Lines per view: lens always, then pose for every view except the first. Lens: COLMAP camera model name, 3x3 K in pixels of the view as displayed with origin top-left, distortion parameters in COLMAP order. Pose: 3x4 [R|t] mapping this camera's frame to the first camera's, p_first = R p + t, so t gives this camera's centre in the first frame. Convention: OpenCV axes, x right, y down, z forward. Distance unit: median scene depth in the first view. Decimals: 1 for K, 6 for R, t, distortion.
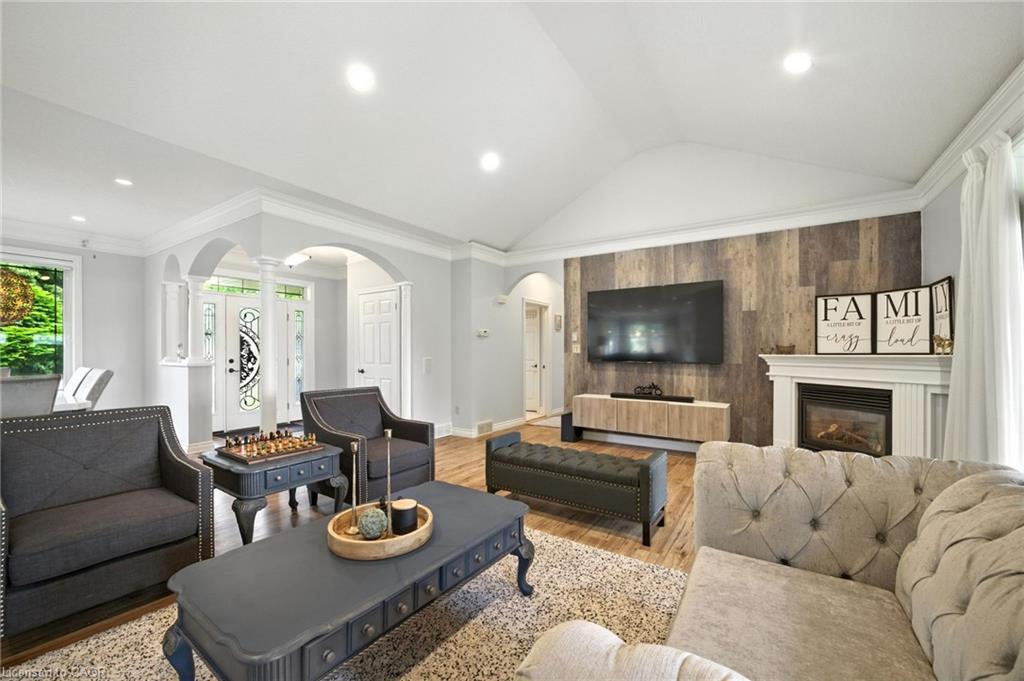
lens RADIAL K [[441.0, 0, 466.0], [0, 441.0, 352.8], [0, 0, 1]] dist [-0.000641, -0.000035]
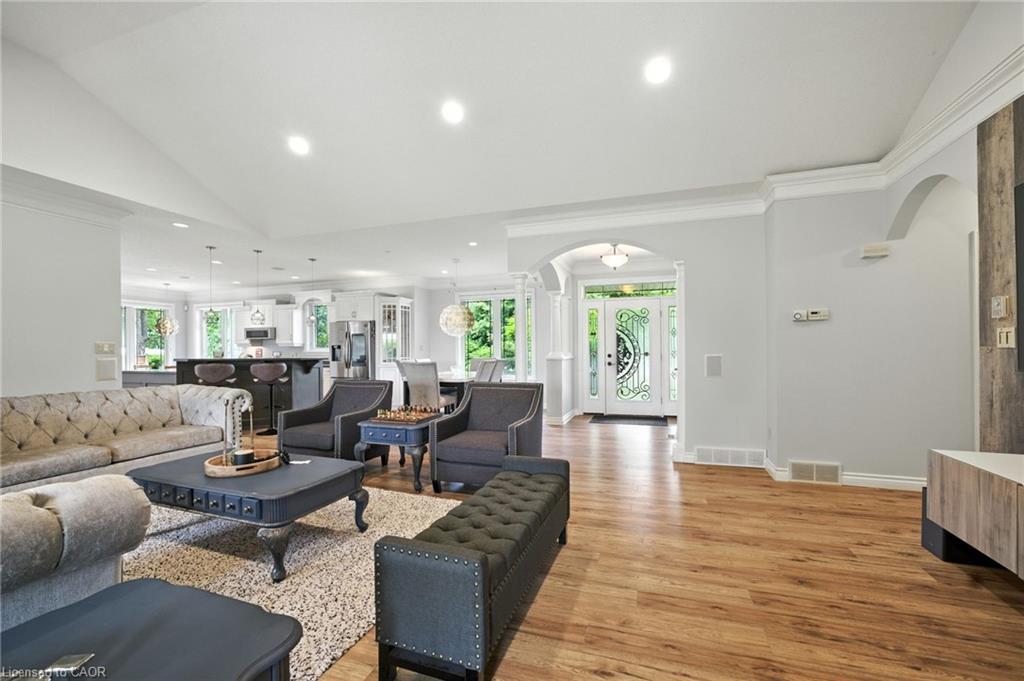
lens RADIAL K [[400.7, 0, 514.6], [0, 400.7, 350.2], [0, 0, 1]] dist [-0.038376, 0.014538]
pose [[0.308283, 0.000637, -0.951295, 0.410611], [0.006211, 0.999977, 0.002683, -0.000576], [0.951274, -0.006736, 0.308272, 0.426591]]
